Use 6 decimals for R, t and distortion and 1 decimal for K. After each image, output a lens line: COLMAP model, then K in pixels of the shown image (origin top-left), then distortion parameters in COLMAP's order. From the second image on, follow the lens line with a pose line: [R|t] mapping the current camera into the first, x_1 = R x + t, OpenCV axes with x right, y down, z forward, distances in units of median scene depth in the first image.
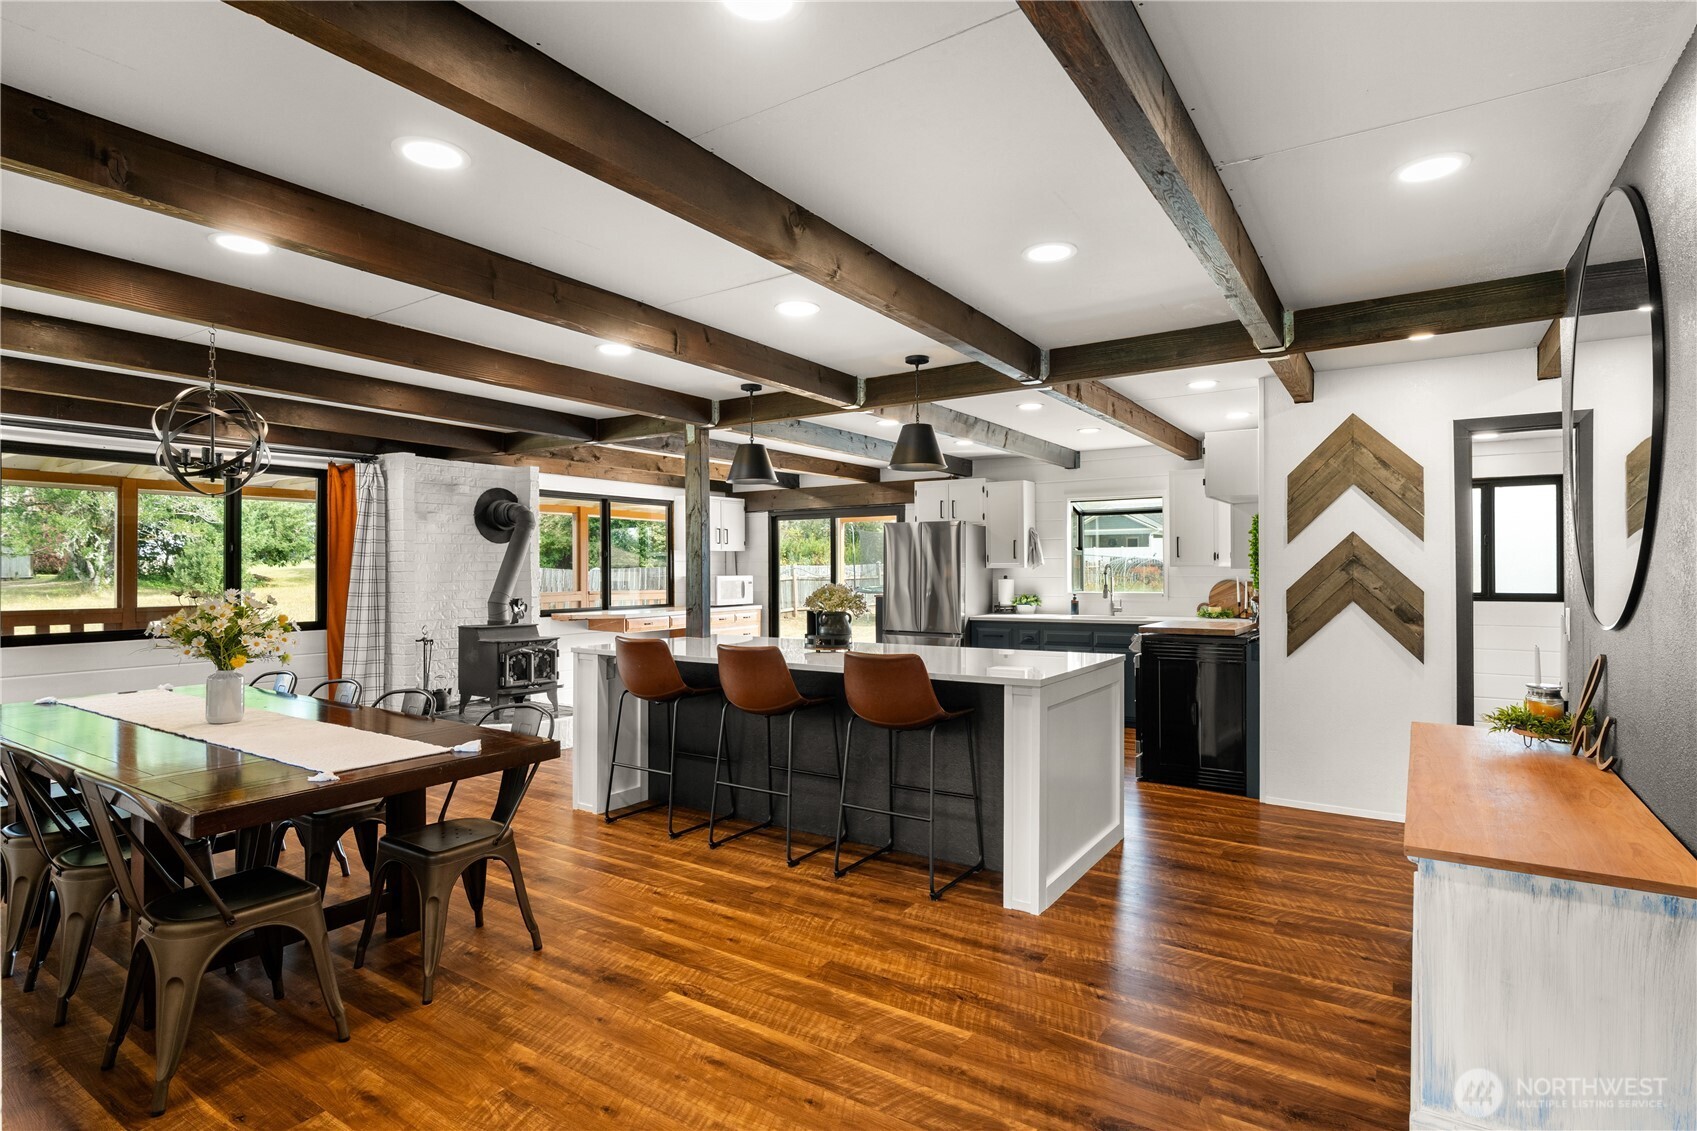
lens RADIAL K [[878.0, 0, 847.5], [0, 878.0, 563.3], [0, 0, 1]] dist [-0.003987, 0.000739]
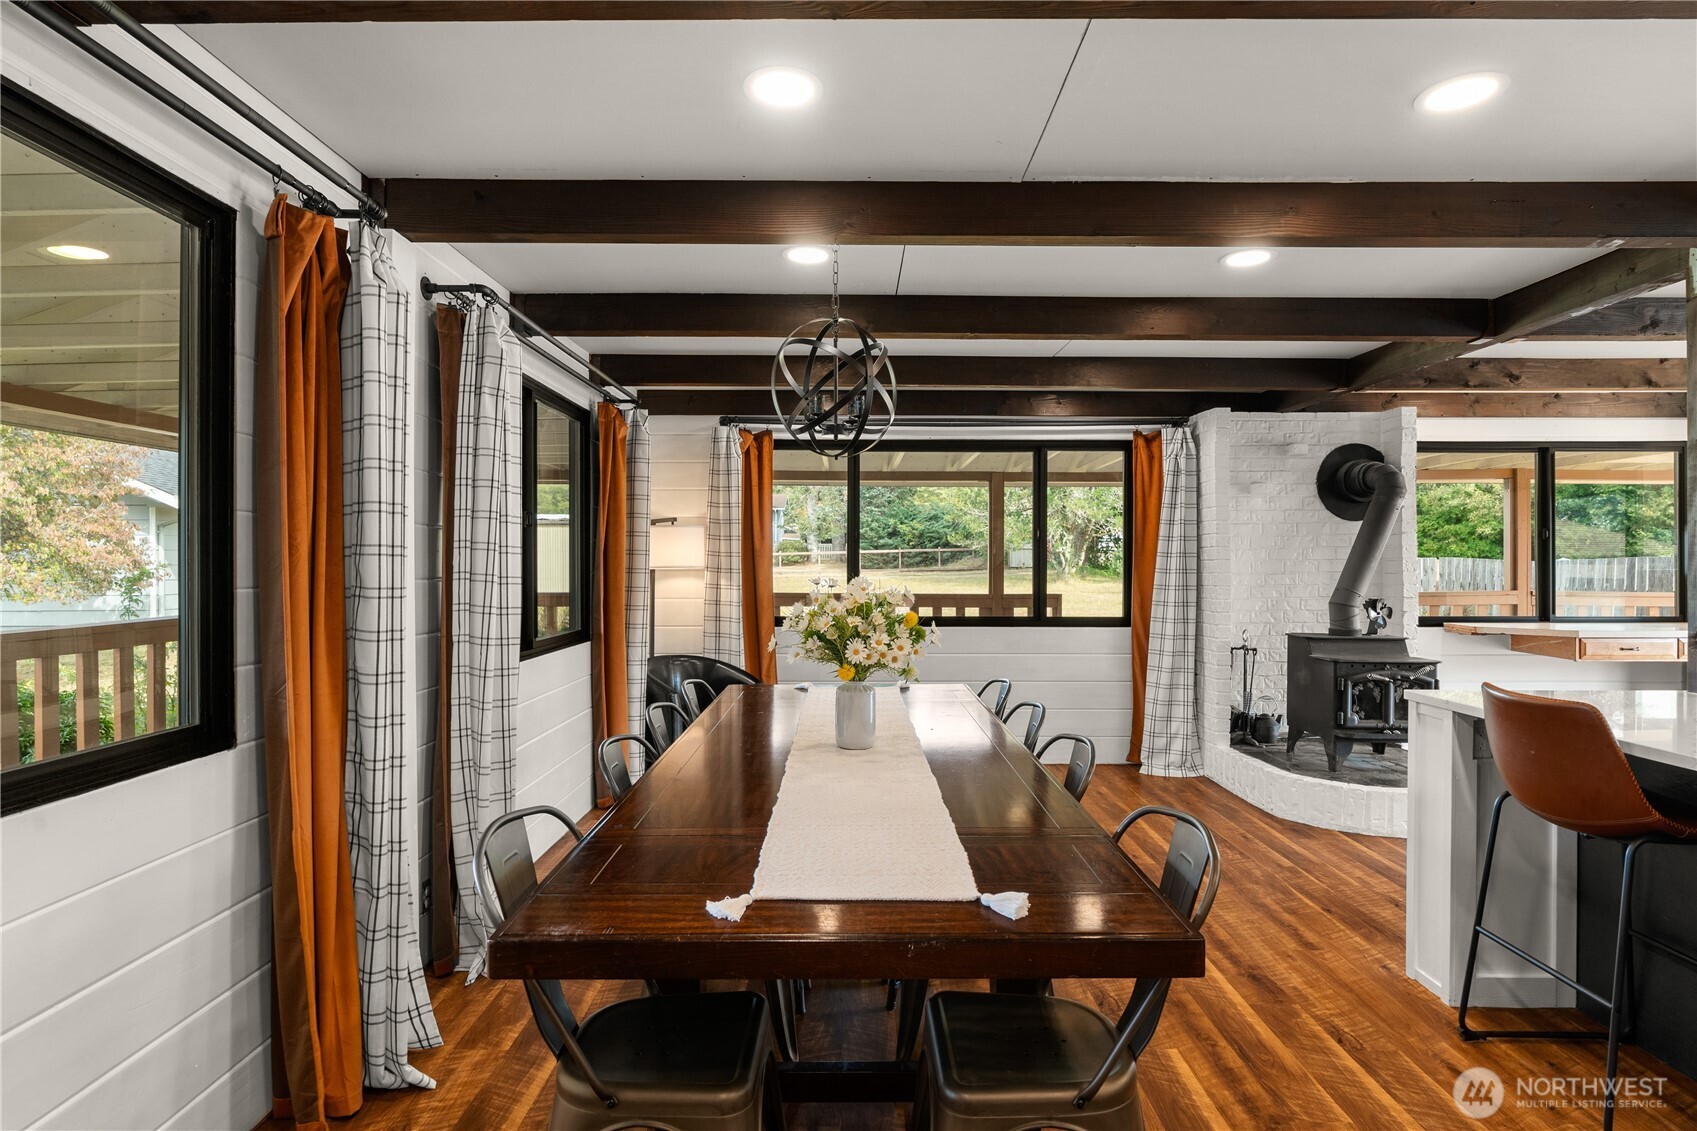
lens RADIAL K [[878.0, 0, 855.2], [0, 878.0, 564.3], [0, 0, 1]] dist [-0.003987, 0.000739]
pose [[0.555500, 0.003445, -0.831509, -0.030176], [0.003570, 0.999972, 0.006528, 0.007329], [0.831509, -0.006595, 0.555472, 0.286736]]
